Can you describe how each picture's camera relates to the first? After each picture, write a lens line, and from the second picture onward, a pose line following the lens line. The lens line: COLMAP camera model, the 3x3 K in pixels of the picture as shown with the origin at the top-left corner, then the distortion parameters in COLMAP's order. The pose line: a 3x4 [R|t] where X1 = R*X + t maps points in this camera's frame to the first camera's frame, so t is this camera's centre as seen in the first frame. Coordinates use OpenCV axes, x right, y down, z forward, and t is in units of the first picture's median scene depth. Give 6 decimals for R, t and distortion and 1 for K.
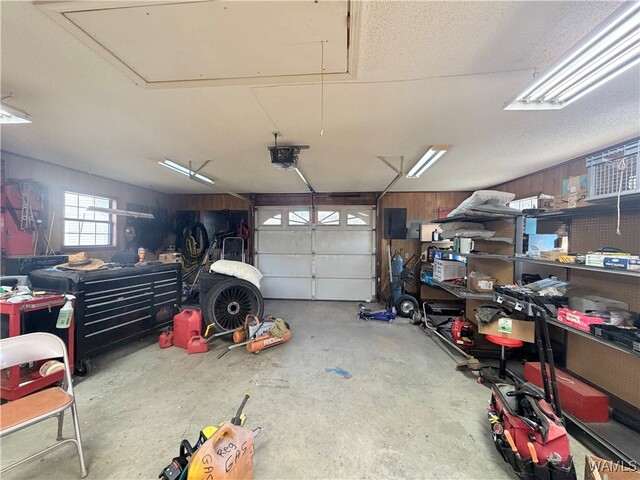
lens RADIAL K [[254.8, 0, 319.2], [0, 254.8, 240.7], [0, 0, 1]] dist [-0.000948, -0.000268]
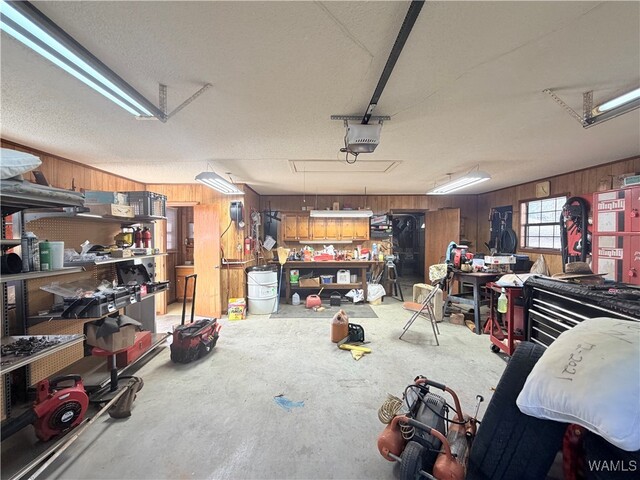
lens RADIAL K [[254.8, 0, 319.2], [0, 254.8, 240.7], [0, 0, 1]] dist [-0.000948, -0.000268]
pose [[-0.993607, -0.000864, -0.112887, 0.073317], [-0.003651, 0.999694, 0.024480, -0.033772], [0.112831, 0.024736, -0.993306, 1.891738]]
